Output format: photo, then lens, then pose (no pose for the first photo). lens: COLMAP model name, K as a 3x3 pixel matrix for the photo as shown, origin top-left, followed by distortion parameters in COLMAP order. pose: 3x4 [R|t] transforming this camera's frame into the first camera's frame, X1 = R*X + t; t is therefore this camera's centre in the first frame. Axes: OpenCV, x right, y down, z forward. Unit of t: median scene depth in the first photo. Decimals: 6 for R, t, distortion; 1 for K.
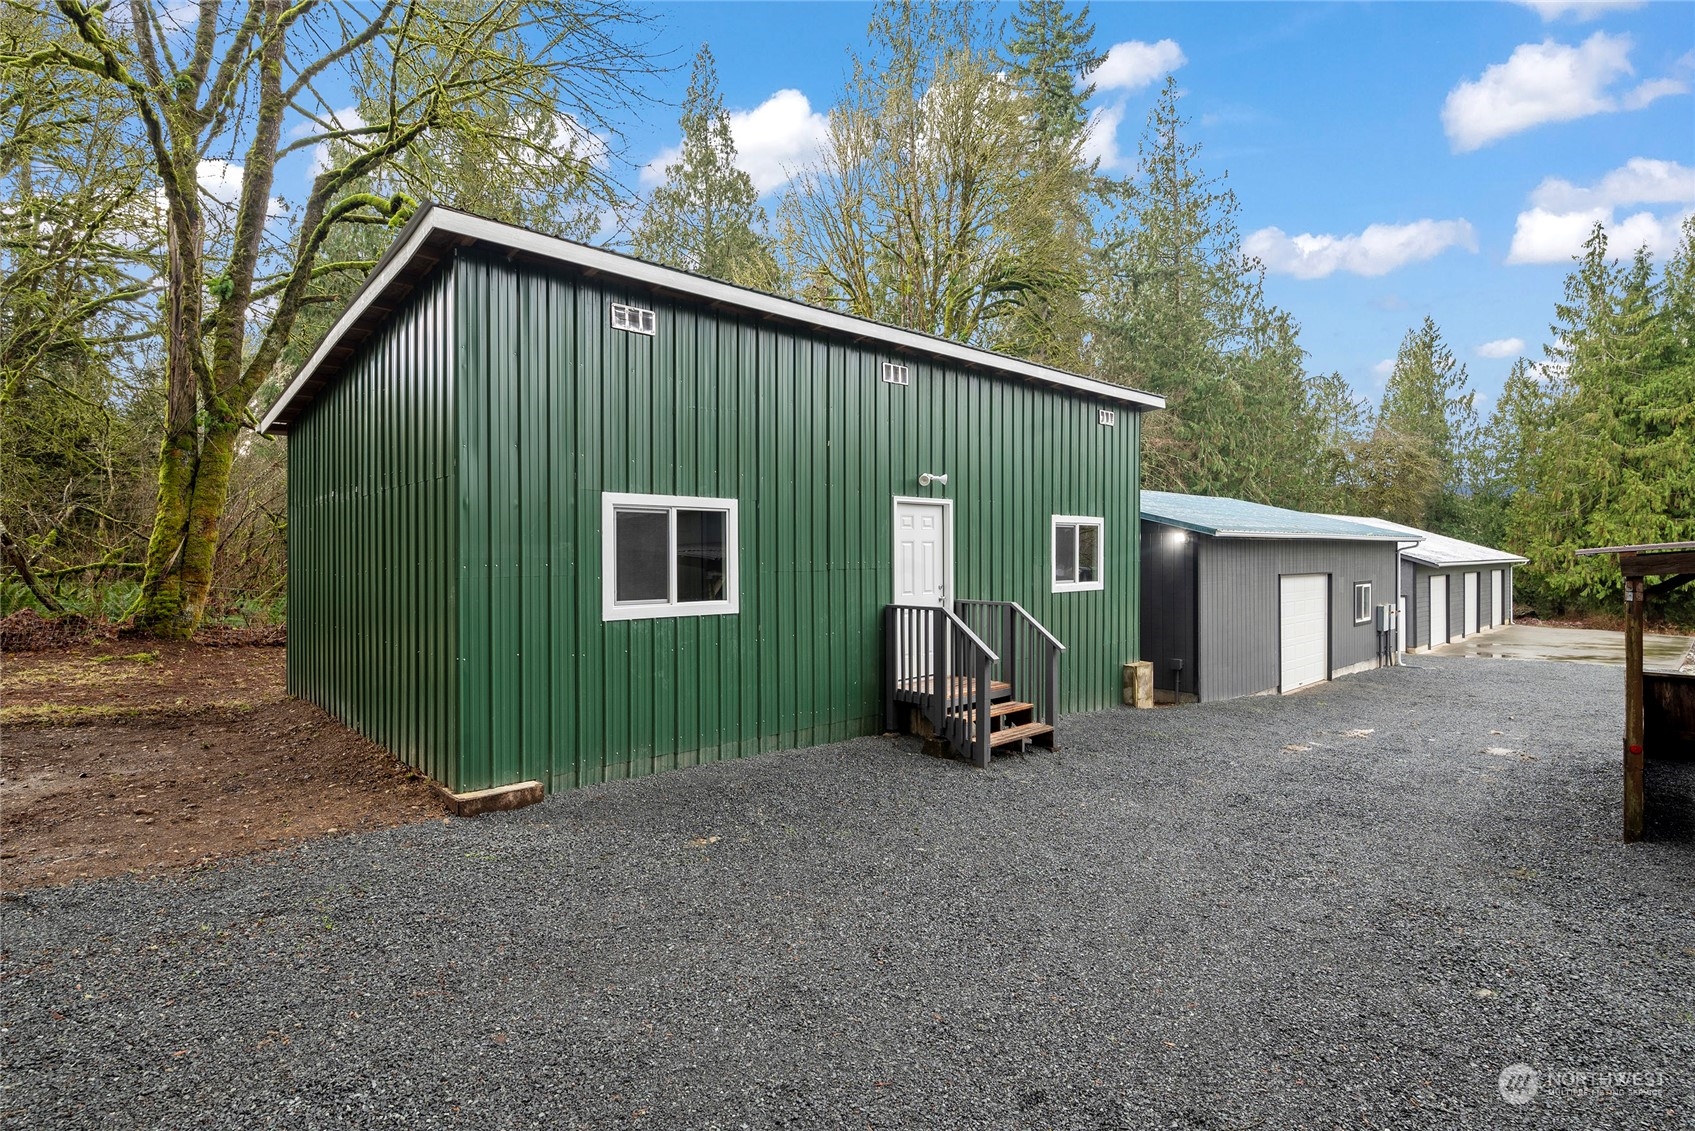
lens RADIAL K [[835.1, 0, 843.4], [0, 835.1, 548.7], [0, 0, 1]] dist [0.000930, 0.001199]
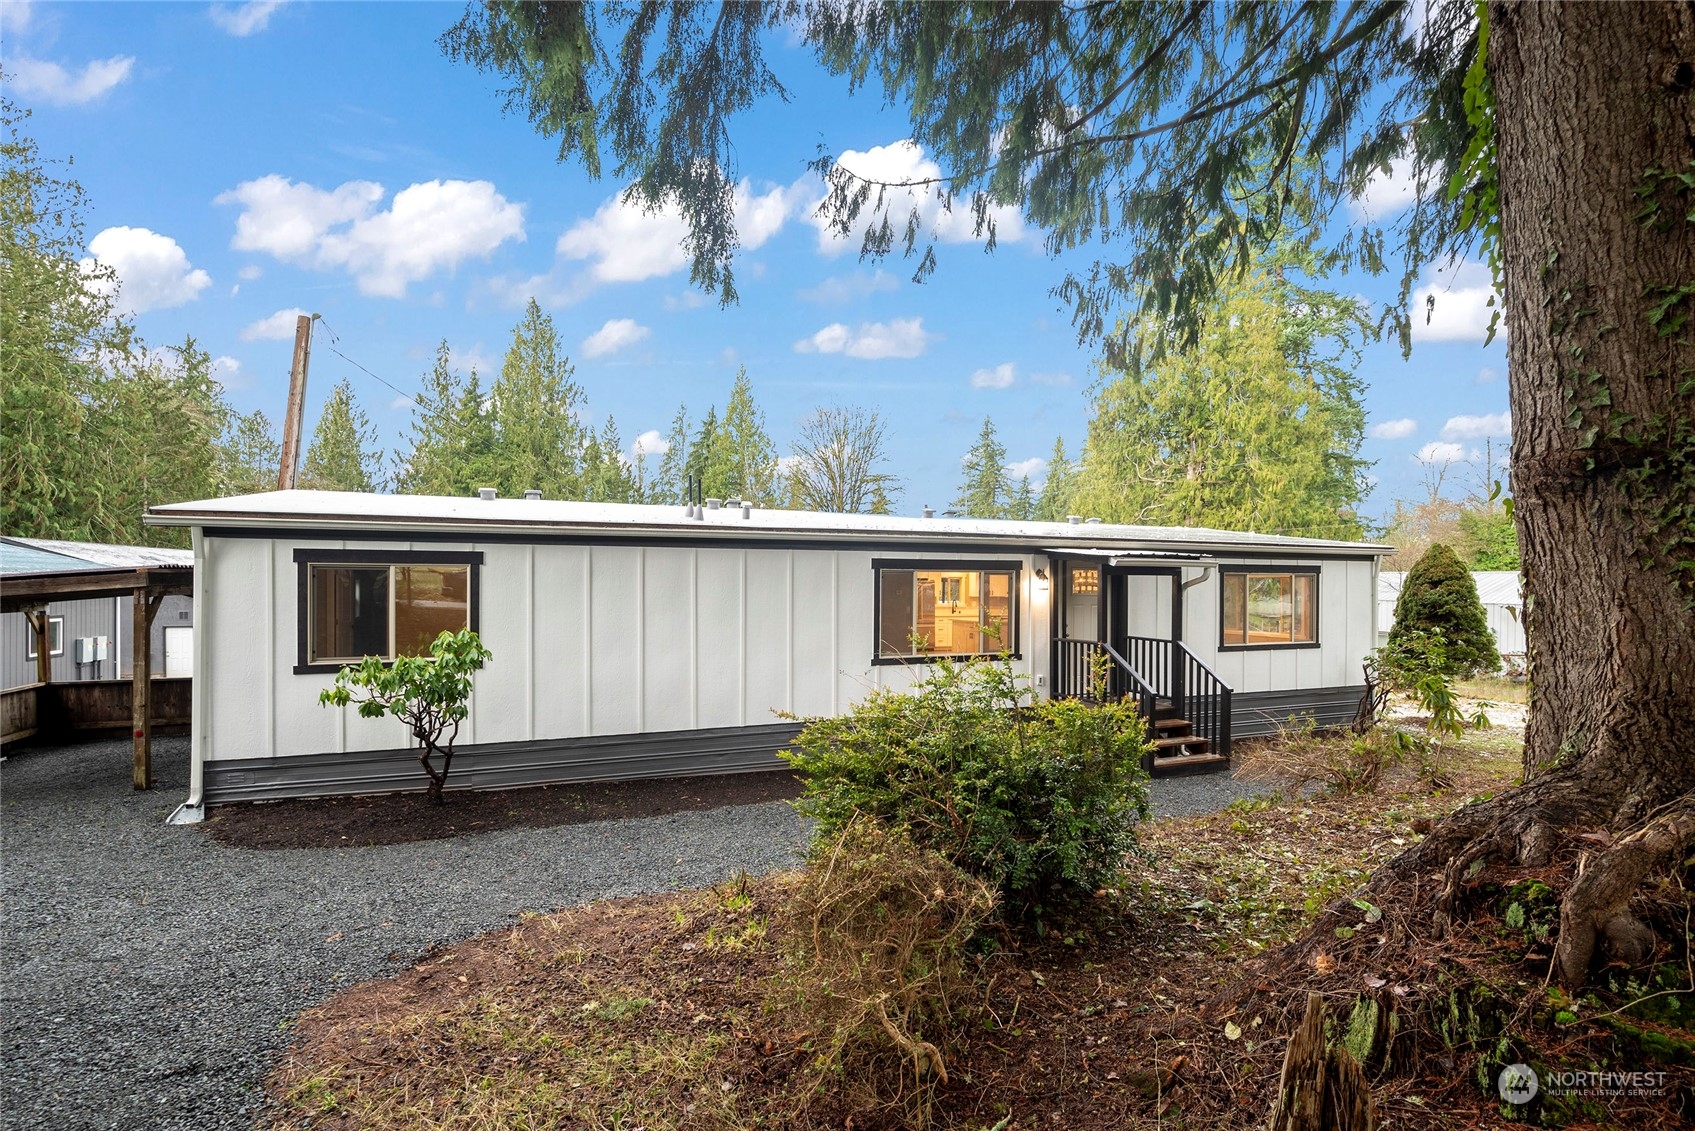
lens RADIAL K [[769.3, 0, 854.4], [0, 769.3, 578.6], [0, 0, 1]] dist [0.003023, -0.000621]
pose [[0.415554, 0.008846, 0.909525, 0.063354], [-0.007480, 0.999952, -0.006308, -0.003338], [-0.909538, -0.004182, 0.415600, -0.109685]]
